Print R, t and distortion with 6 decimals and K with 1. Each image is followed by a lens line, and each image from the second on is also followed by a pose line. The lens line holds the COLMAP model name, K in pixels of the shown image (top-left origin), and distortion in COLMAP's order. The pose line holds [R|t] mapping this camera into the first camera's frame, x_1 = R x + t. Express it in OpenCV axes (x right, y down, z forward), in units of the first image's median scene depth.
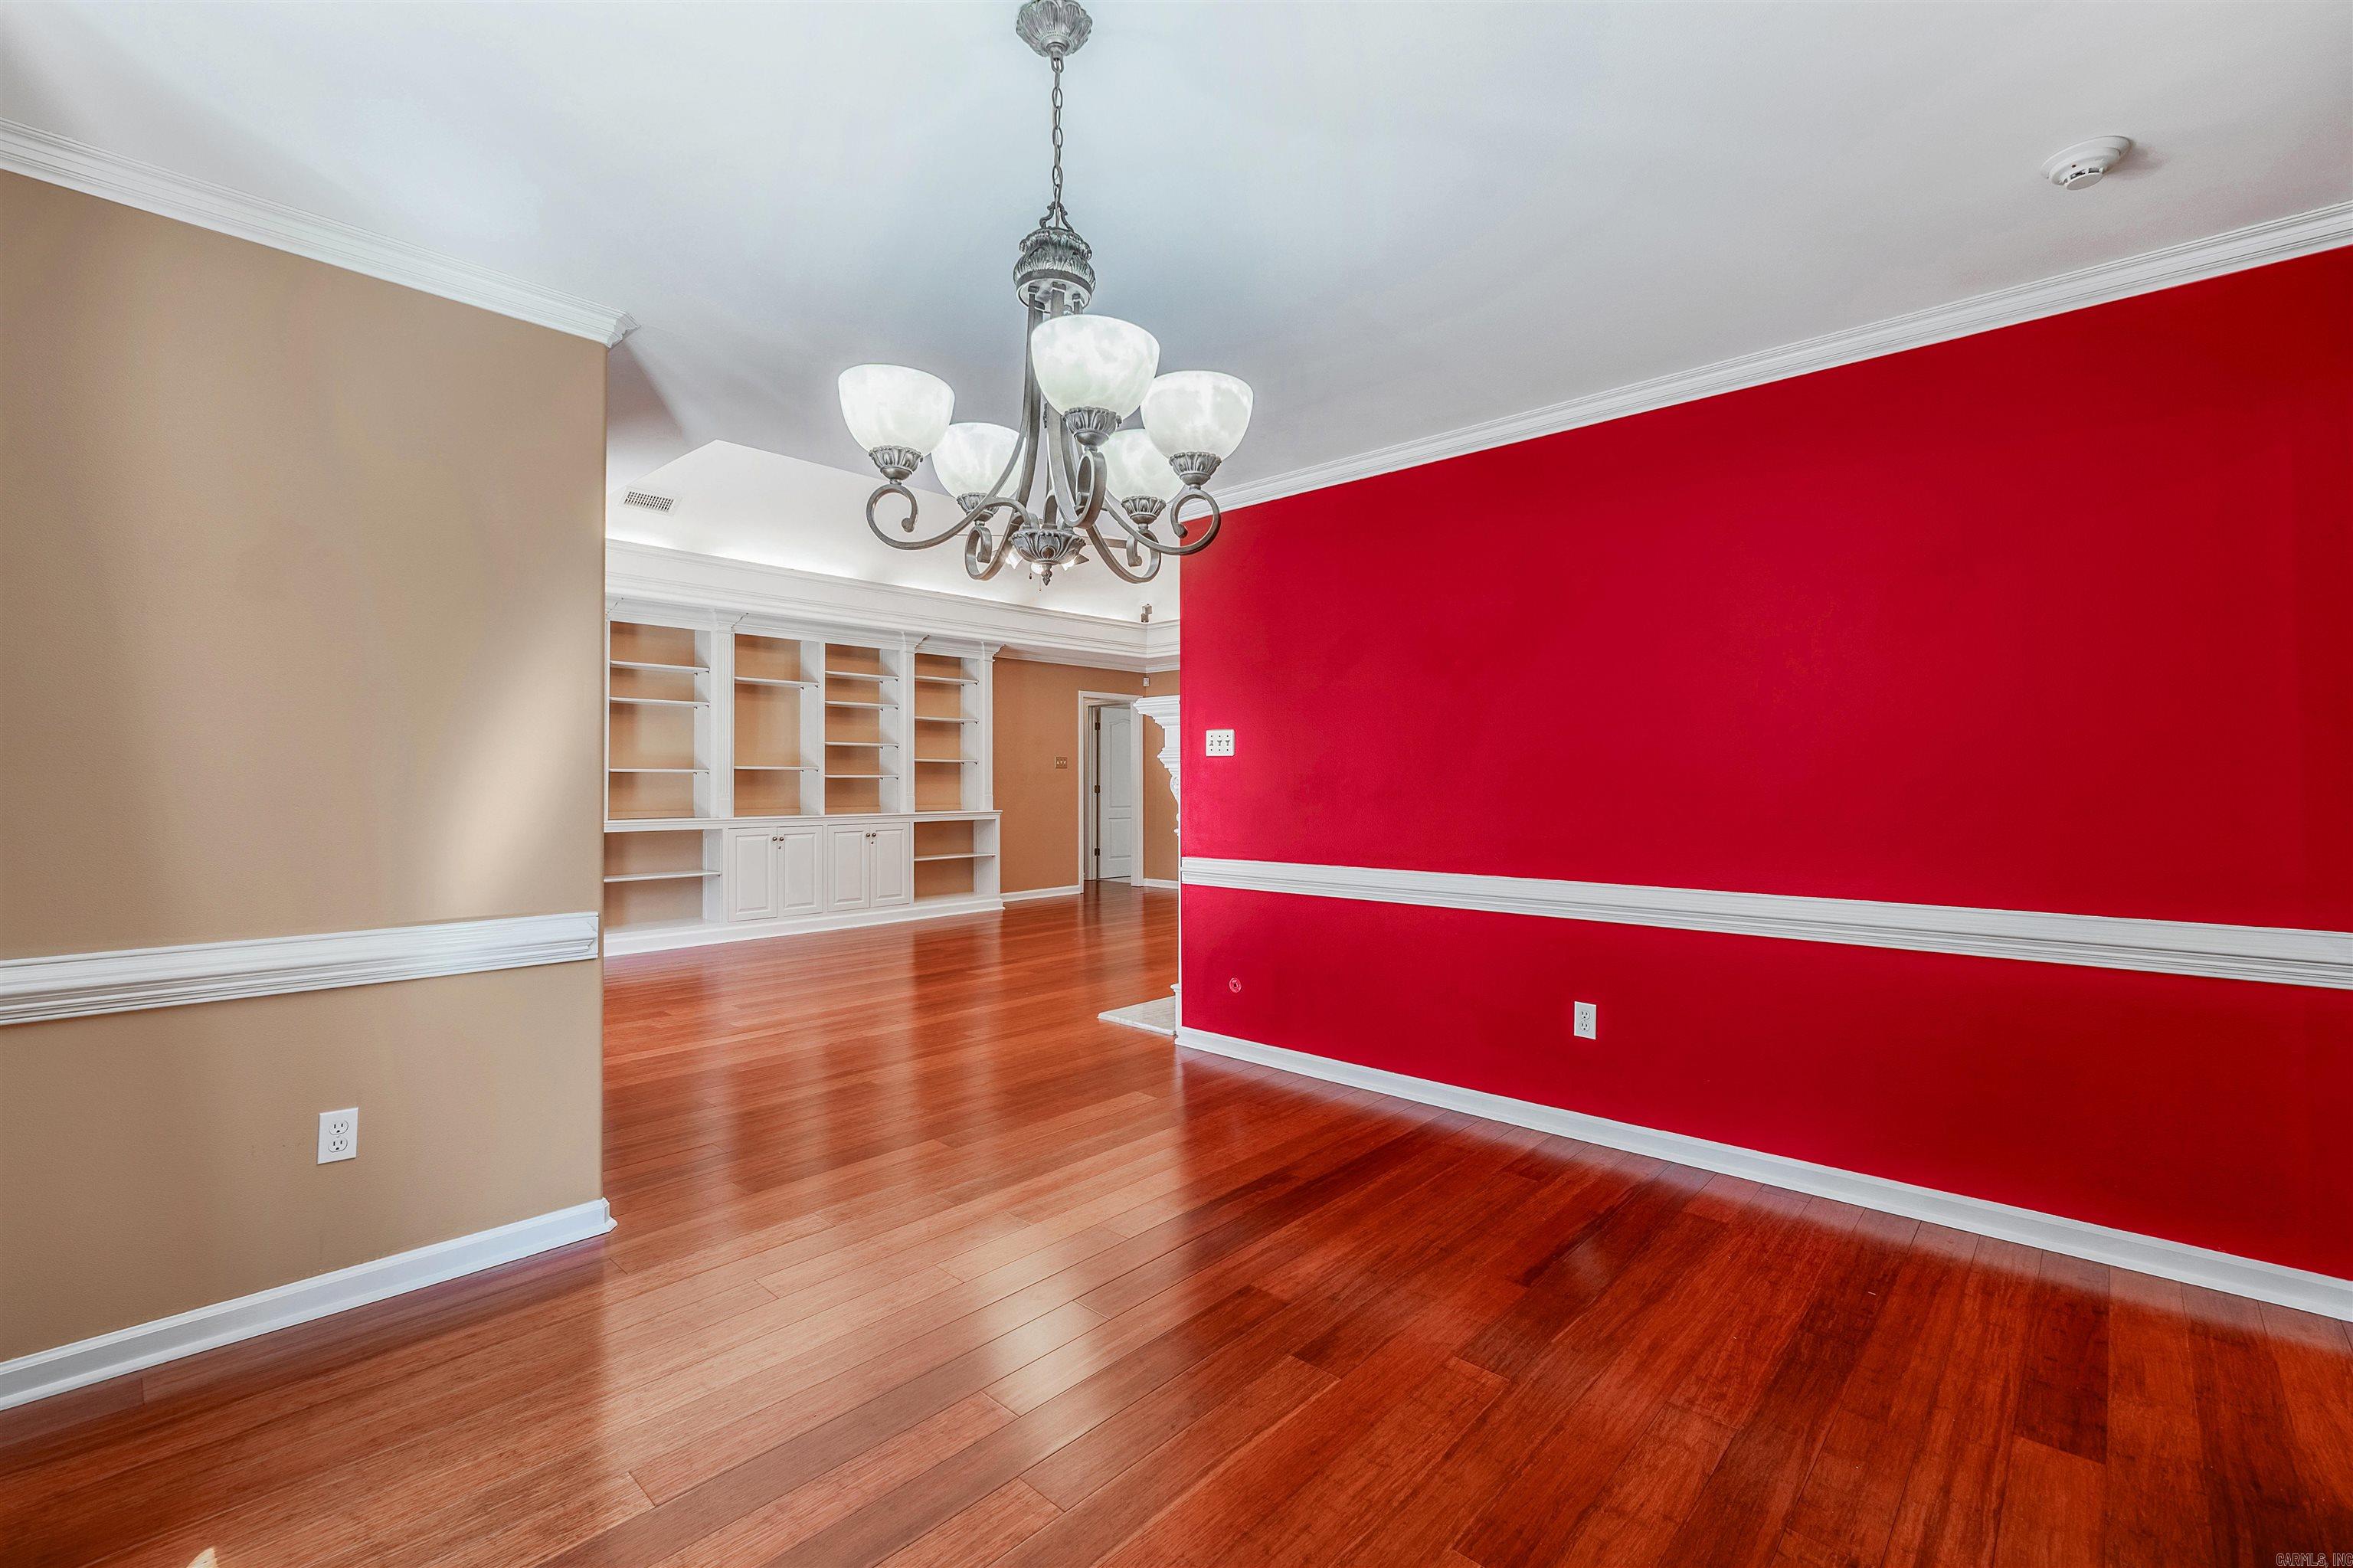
lens RADIAL K [[1025.1, 0, 1167.6], [0, 1025.1, 773.3], [0, 0, 1]] dist [-0.003224, -0.000172]
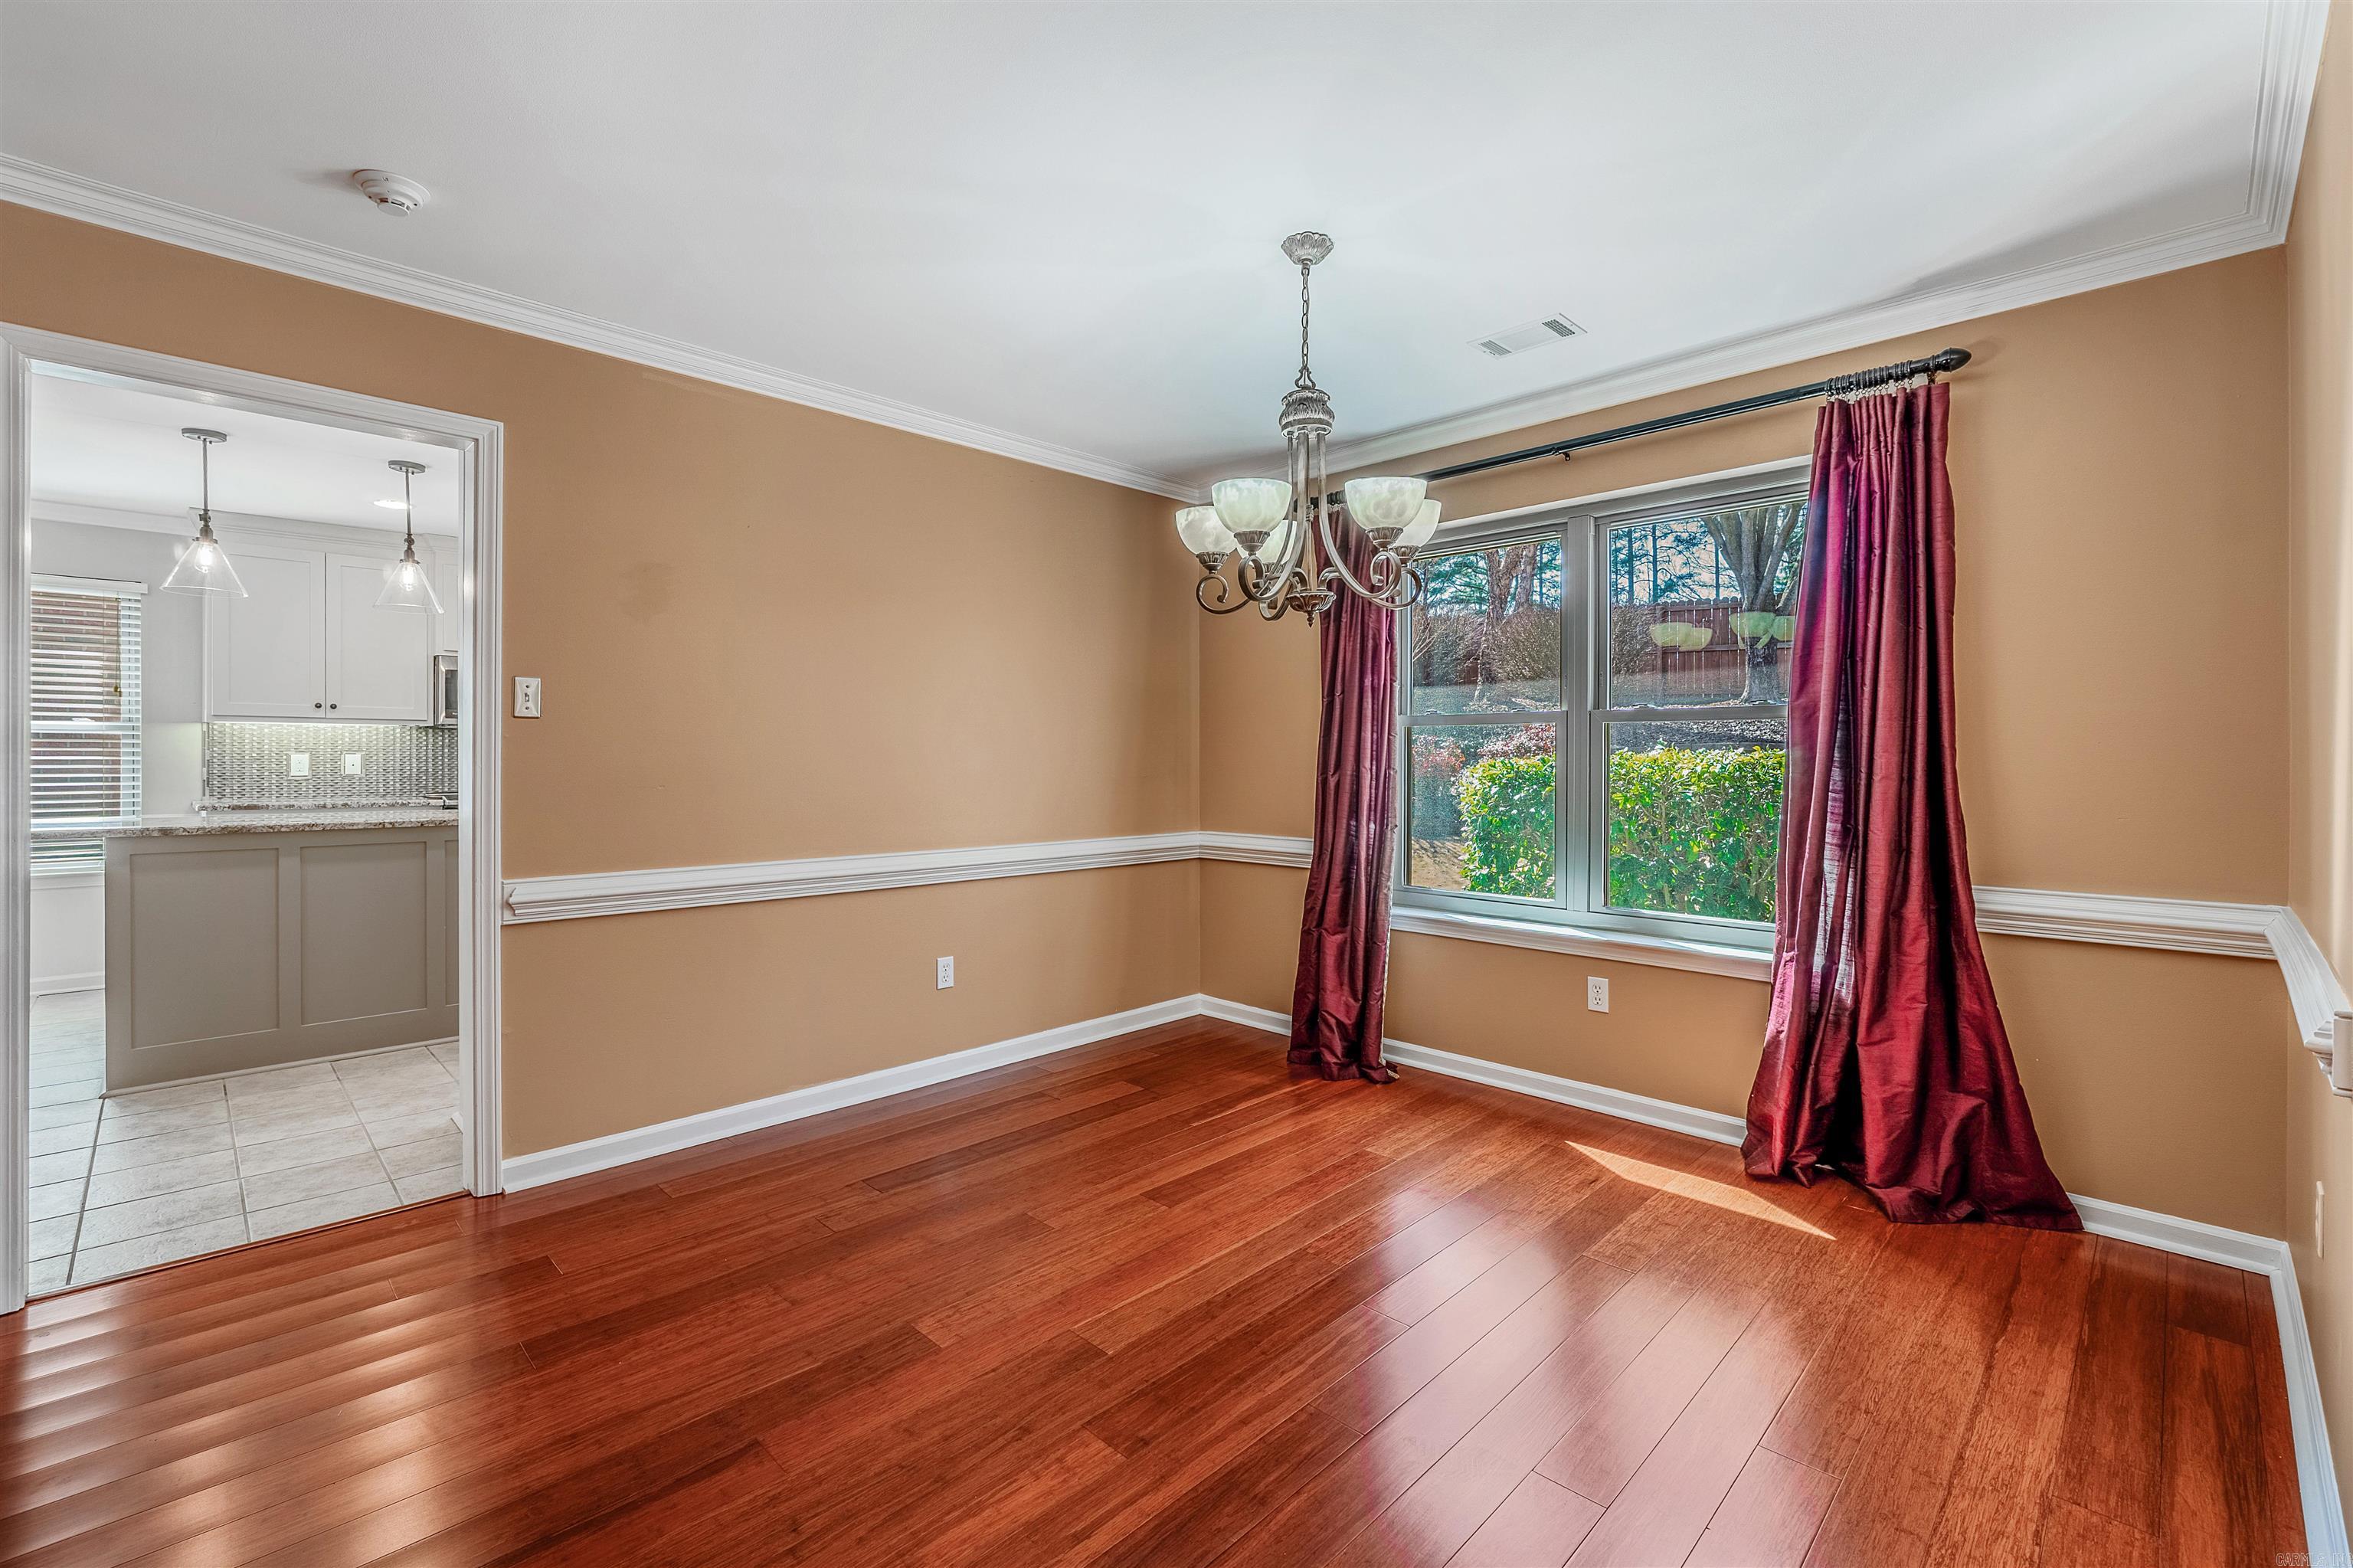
lens RADIAL K [[1027.7, 0, 1184.3], [0, 1027.7, 772.3], [0, 0, 1]] dist [-0.001237, -0.000288]
pose [[-0.999799, -0.000053, 0.020053, 0.007695], [0.000147, 0.999950, 0.009956, 0.002669], [-0.020052, 0.009957, -0.999749, 0.511825]]
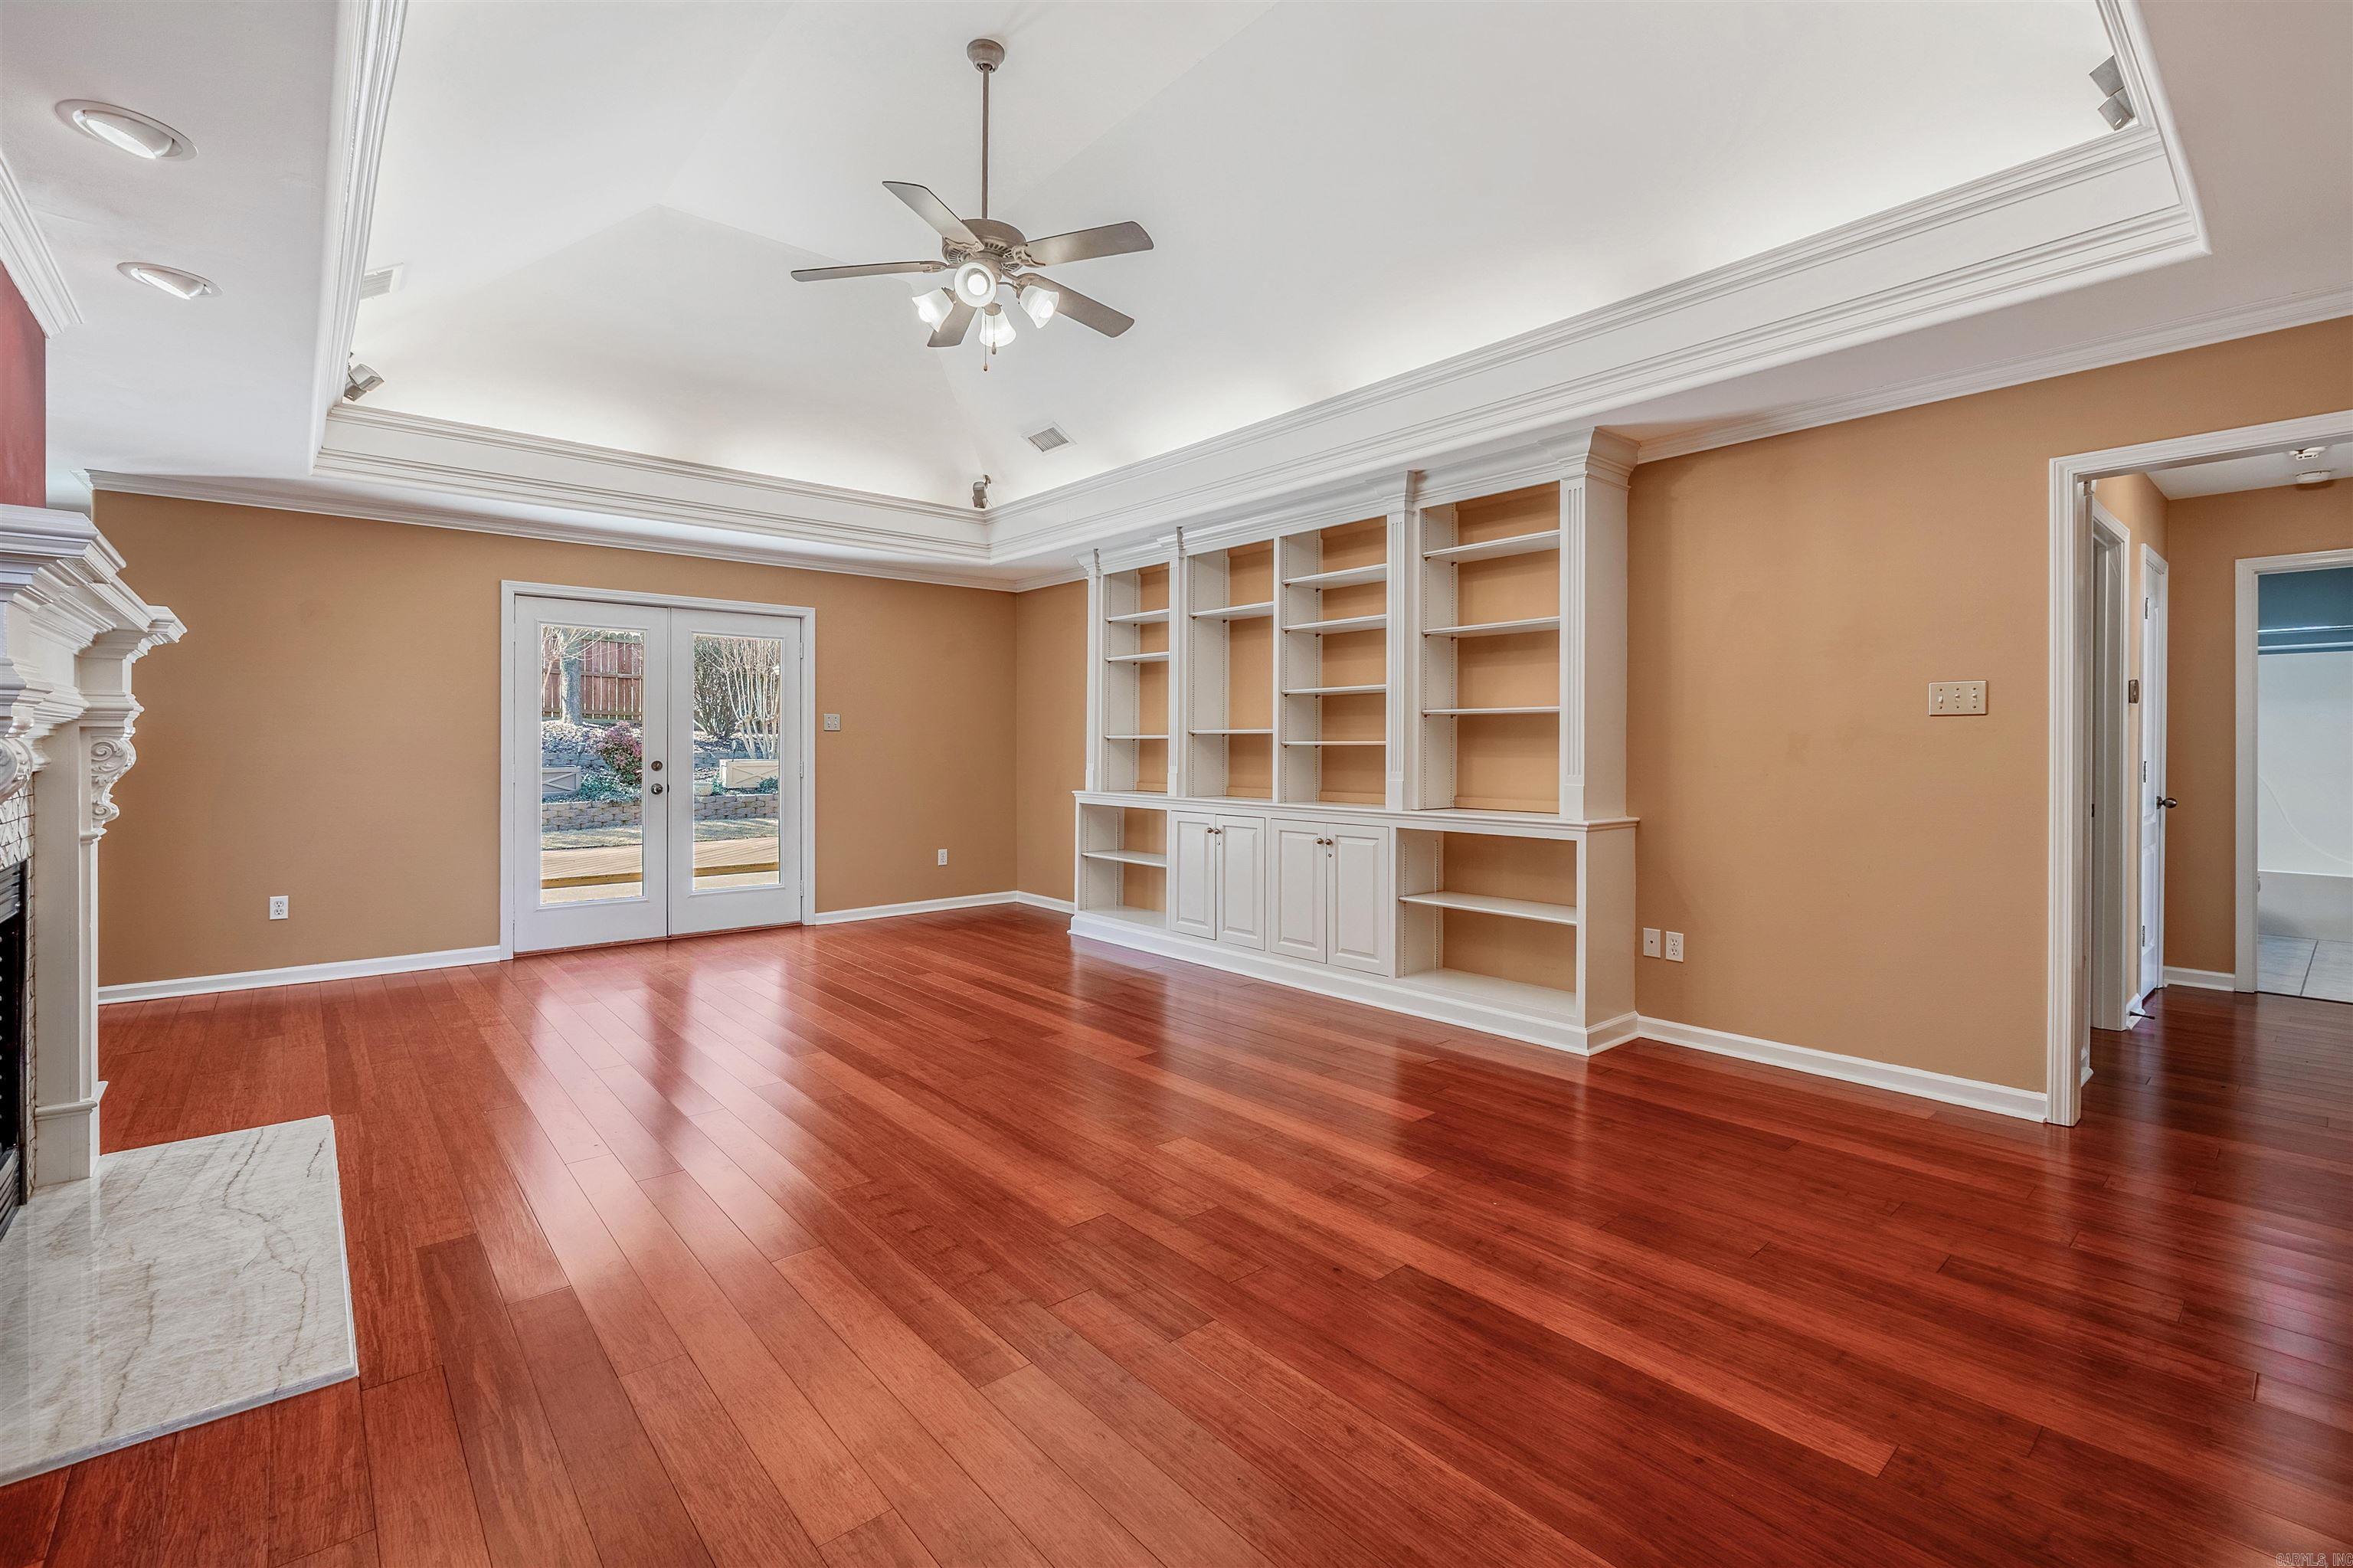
lens RADIAL K [[1025.8, 0, 1166.9], [0, 1025.8, 748.4], [0, 0, 1]] dist [0.003691, 0.000003]
pose [[-0.117391, 0.001546, -0.993085, 0.312022], [0.001558, 0.999998, 0.001373, 0.005093], [0.993085, -0.001386, -0.117393, 0.978749]]
